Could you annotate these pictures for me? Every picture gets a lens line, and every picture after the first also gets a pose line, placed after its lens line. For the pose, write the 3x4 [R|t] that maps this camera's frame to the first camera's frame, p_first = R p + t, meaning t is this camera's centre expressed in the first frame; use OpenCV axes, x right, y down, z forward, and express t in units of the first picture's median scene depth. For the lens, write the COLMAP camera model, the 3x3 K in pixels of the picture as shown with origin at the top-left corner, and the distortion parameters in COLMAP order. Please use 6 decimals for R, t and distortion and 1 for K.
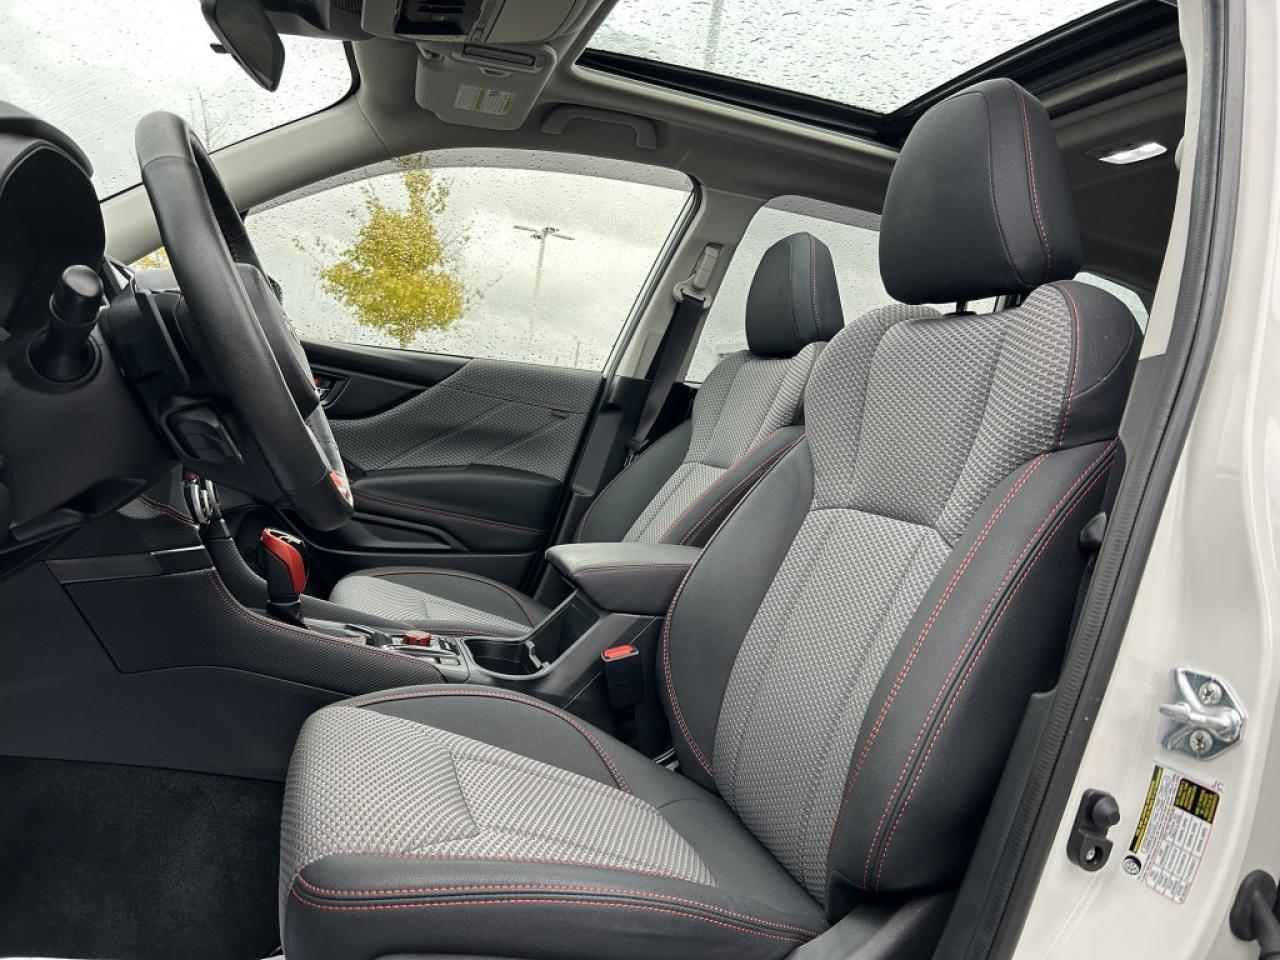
lens RADIAL K [[944.4, 0, 645.3], [0, 944.4, 474.0], [0, 0, 1]] dist [0.076849, -0.106423]
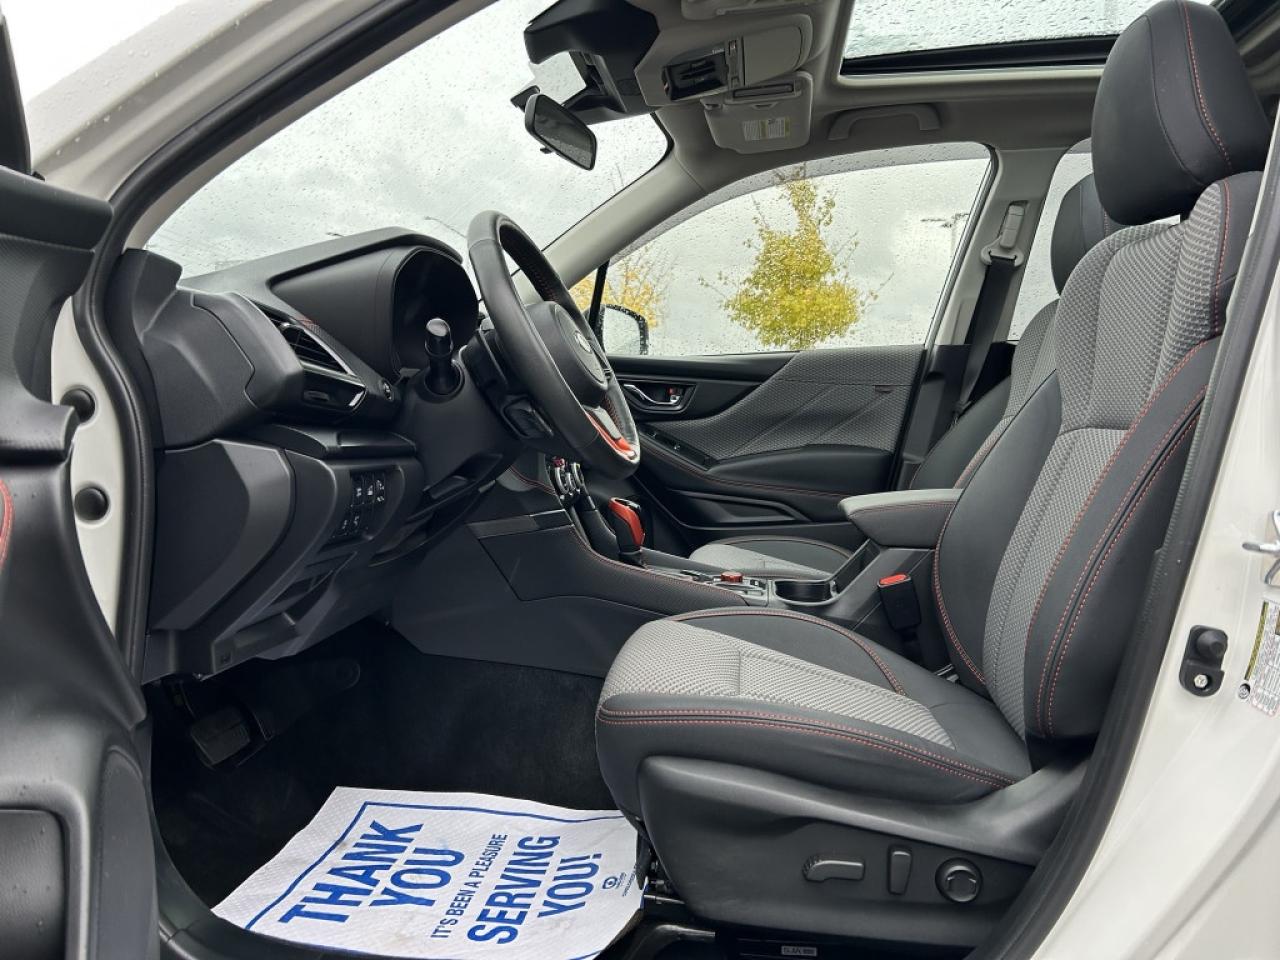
lens RADIAL K [[944.4, 0, 645.3], [0, 944.4, 474.0], [0, 0, 1]] dist [0.076849, -0.106423]
pose [[0.895407, -0.099829, -0.433912, 0.205264], [0.095494, 0.994921, -0.031842, 0.066439], [0.434887, -0.012925, 0.900392, -0.156000]]
